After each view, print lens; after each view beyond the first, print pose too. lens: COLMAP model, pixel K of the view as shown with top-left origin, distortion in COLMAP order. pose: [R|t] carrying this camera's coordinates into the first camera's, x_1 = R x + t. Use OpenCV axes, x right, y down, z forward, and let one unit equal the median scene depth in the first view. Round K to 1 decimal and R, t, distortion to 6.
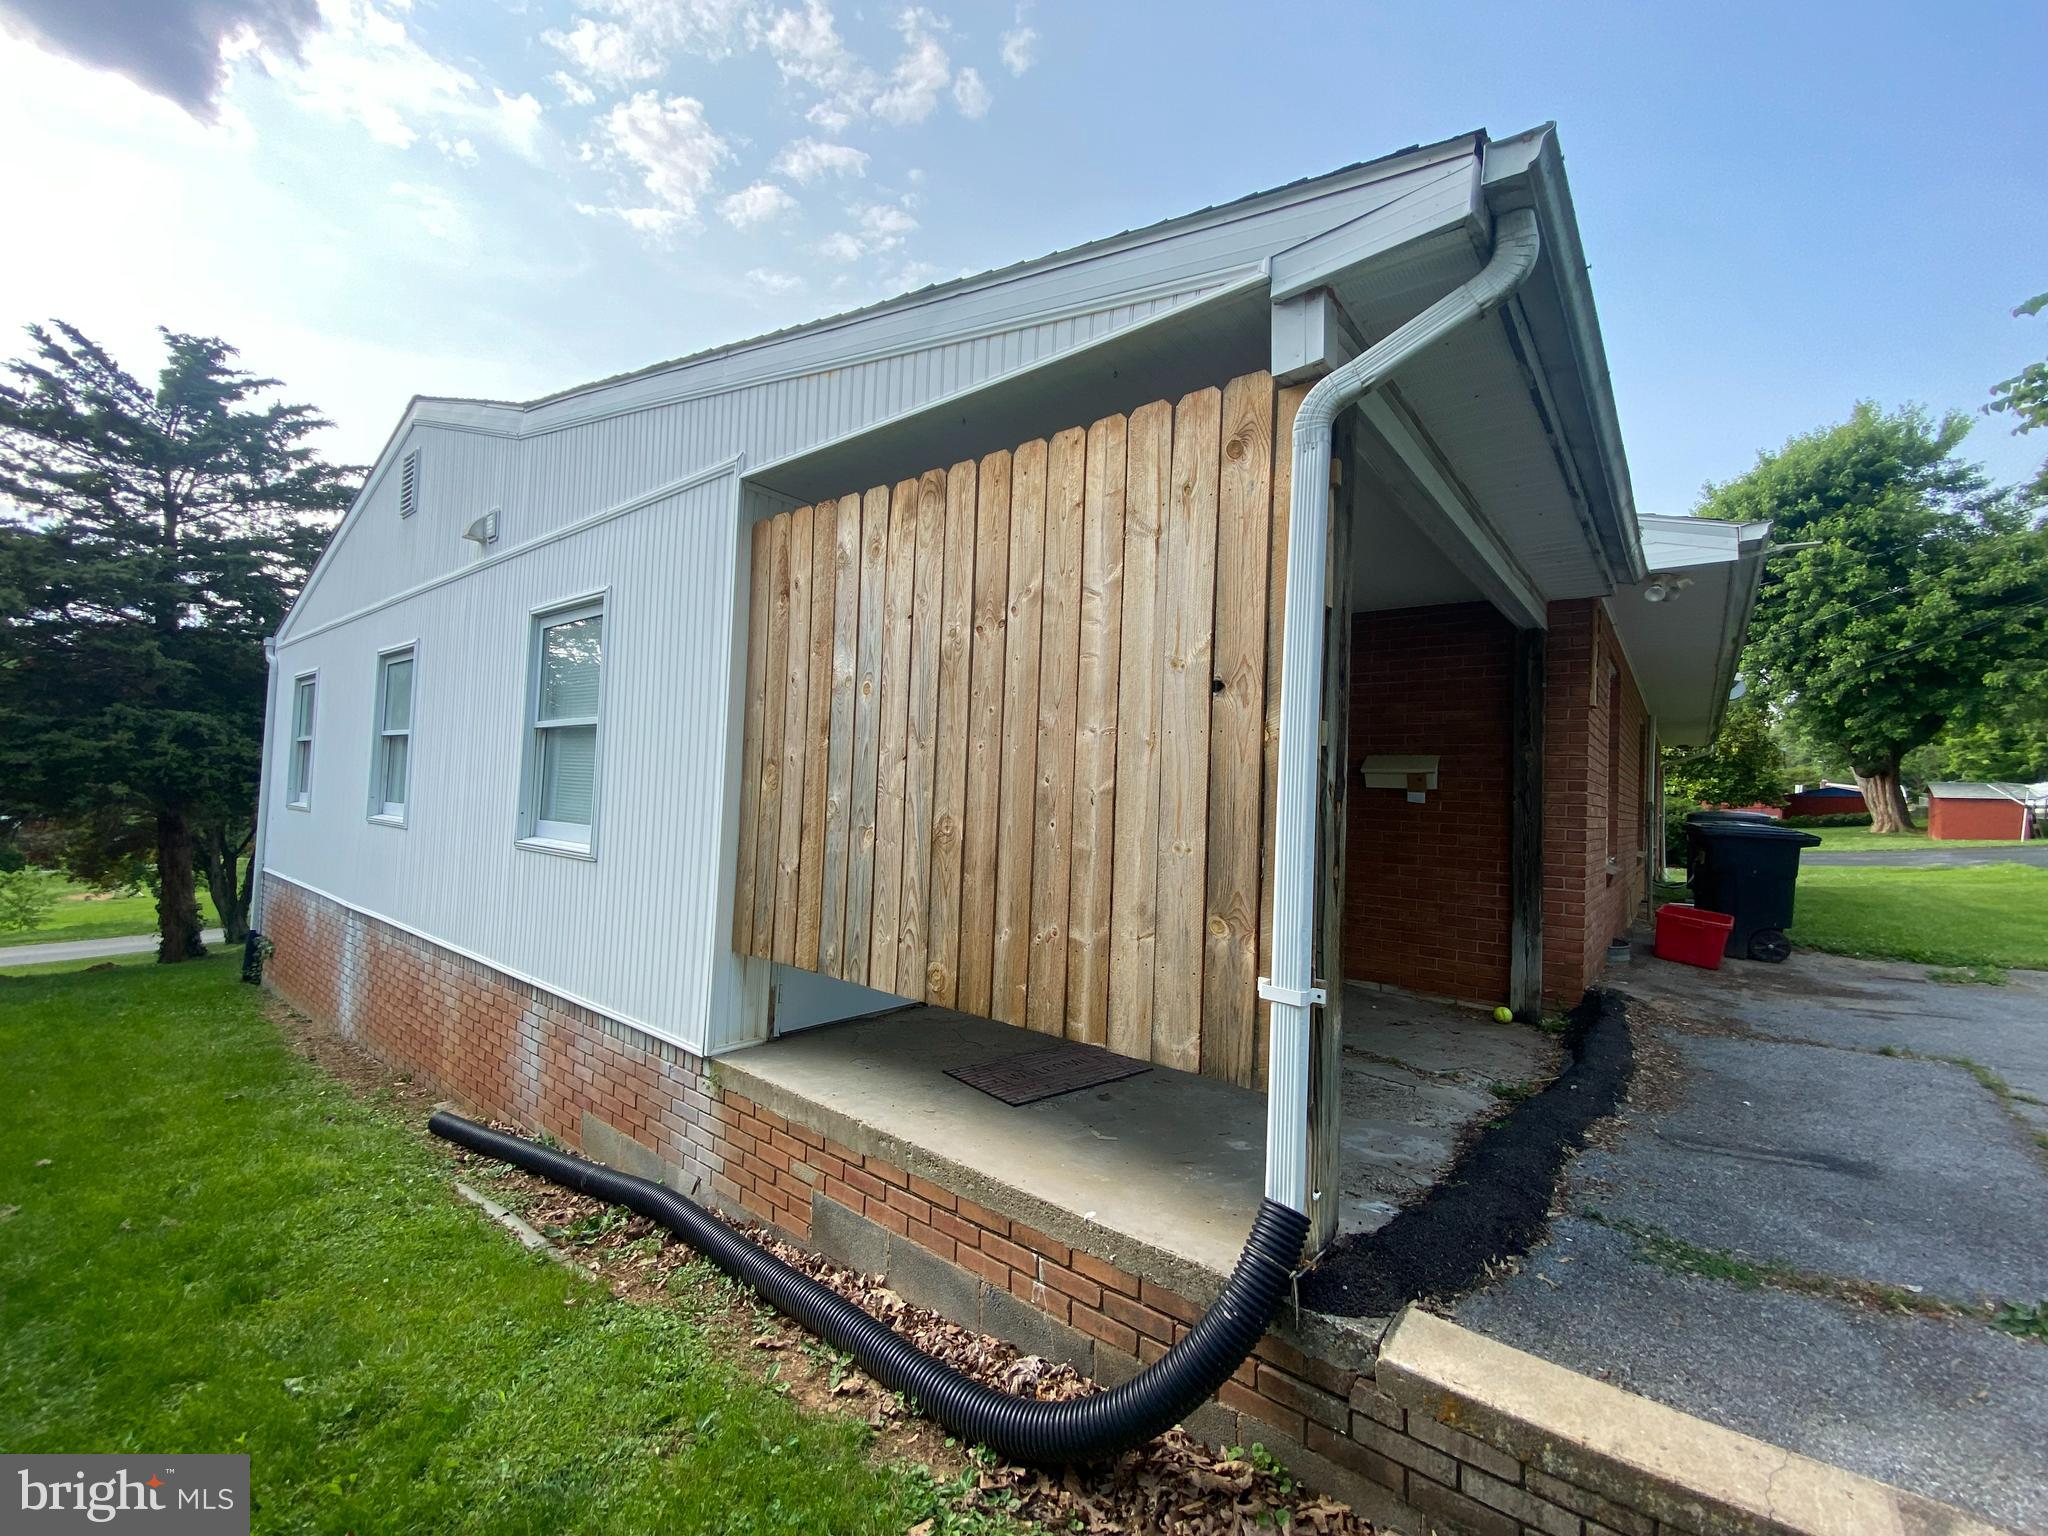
lens RADIAL K [[820.4, 0, 1024.0], [0, 820.4, 768.0], [0, 0, 1]] dist [0.010424, -0.016849]
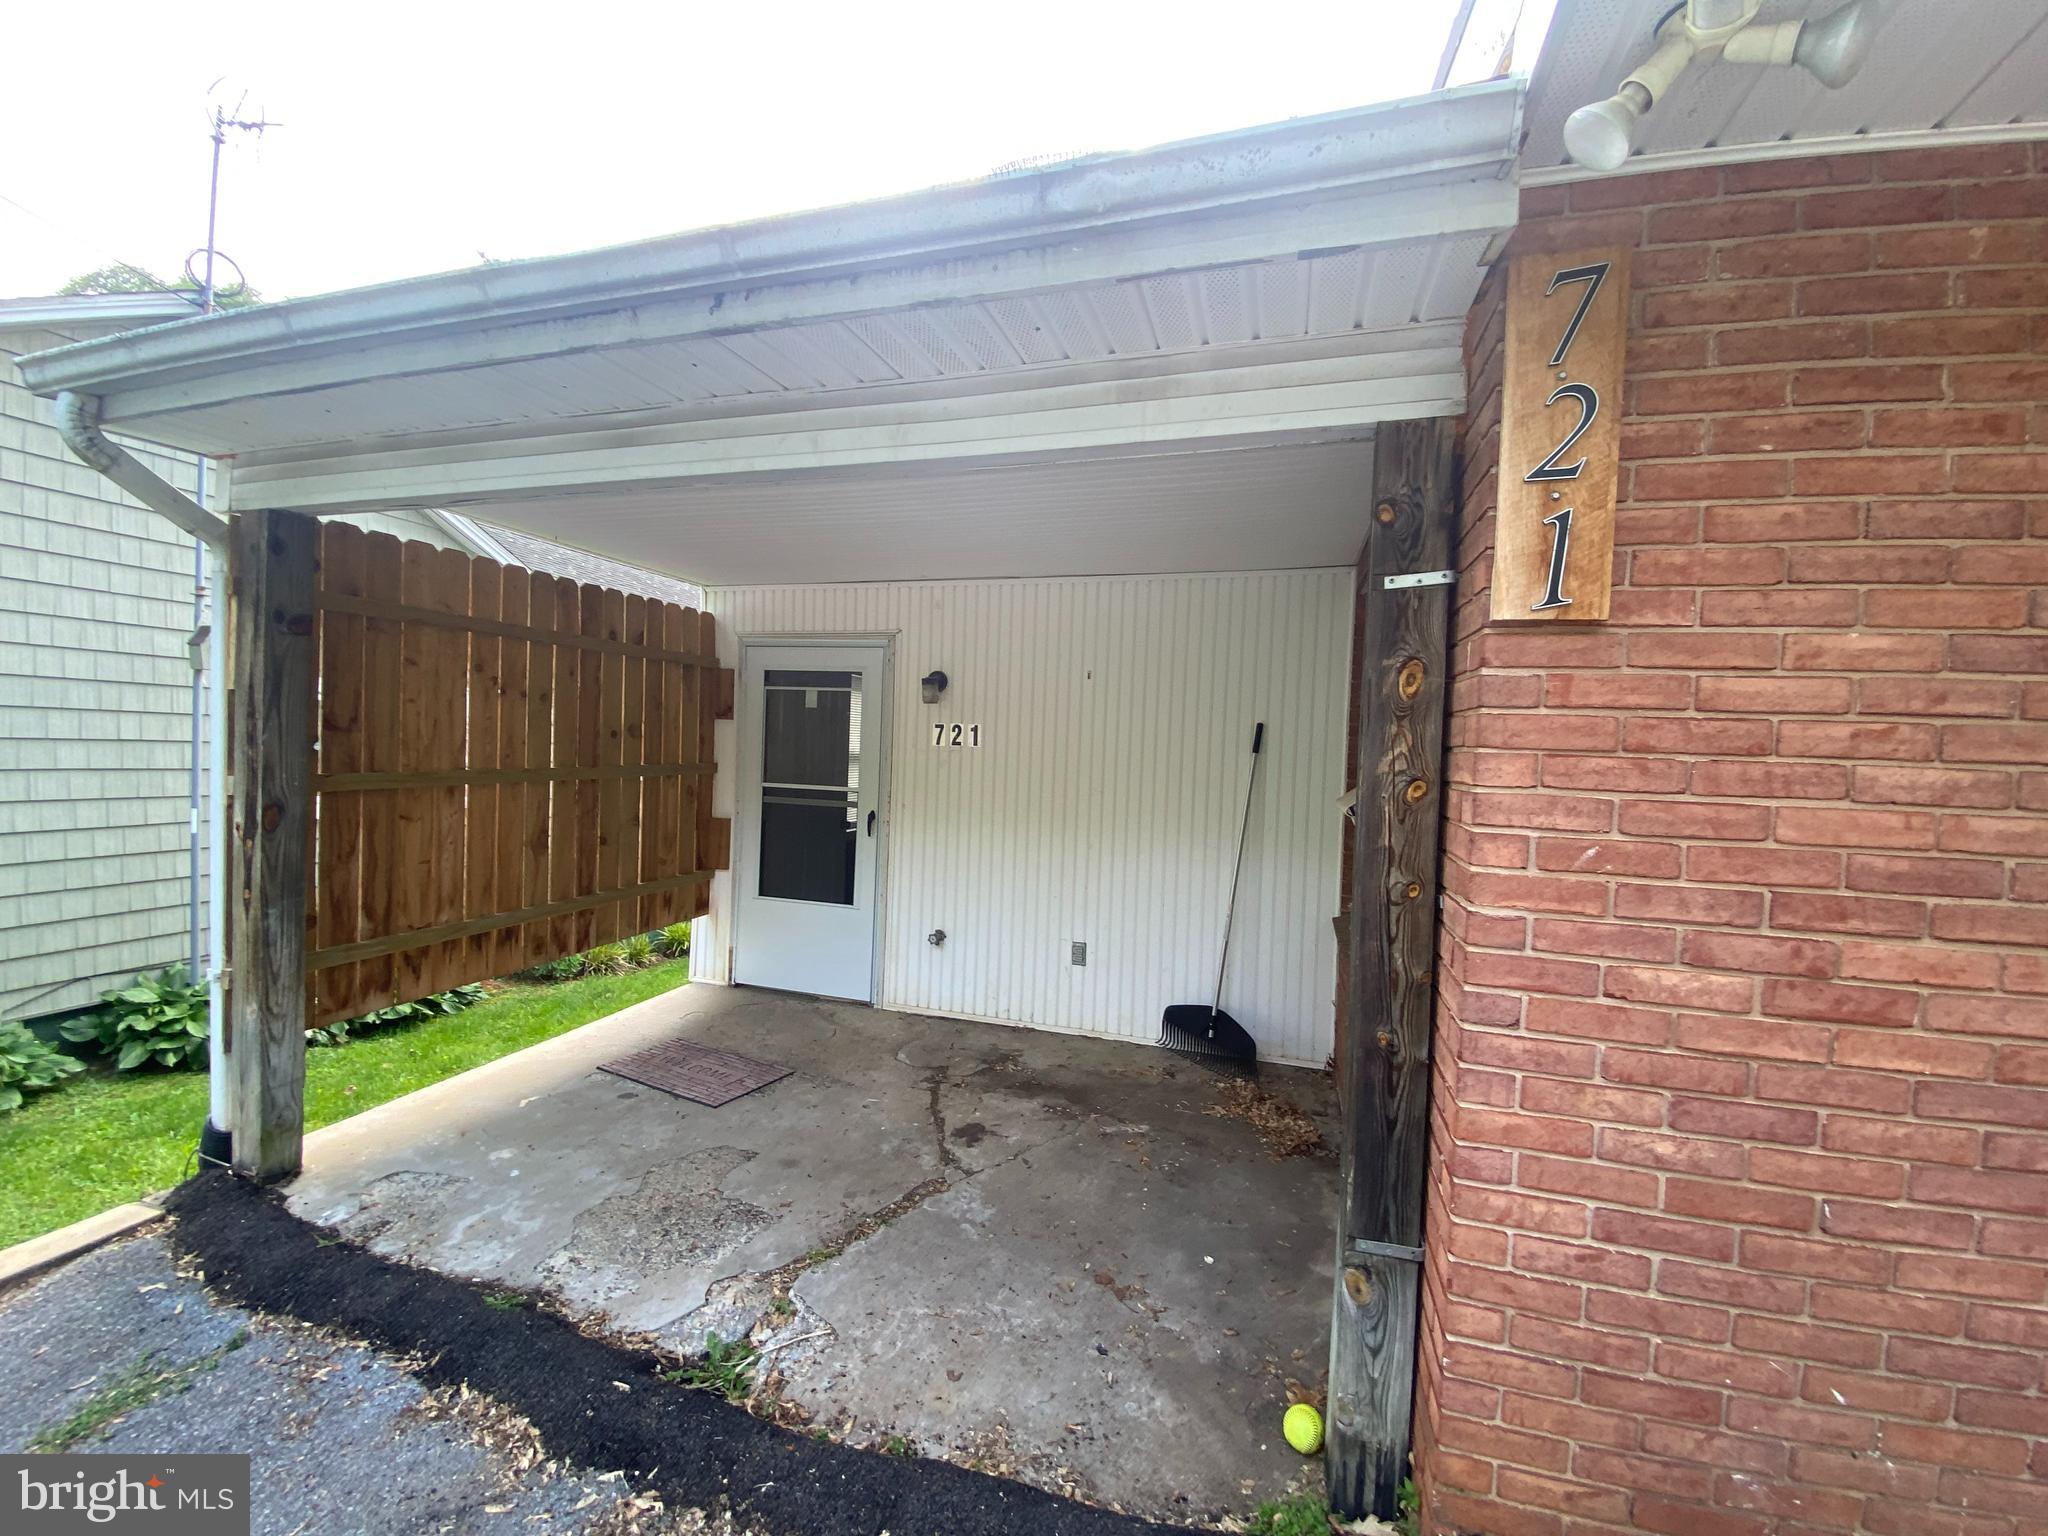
lens RADIAL K [[820.4, 0, 1024.0], [0, 820.4, 768.0], [0, 0, 1]] dist [0.010424, -0.016849]
pose [[0.394723, 0.000867, -0.918800, 0.668034], [0.006418, 0.999973, 0.003701, -0.021477], [0.918778, -0.007358, 0.394706, 0.529885]]
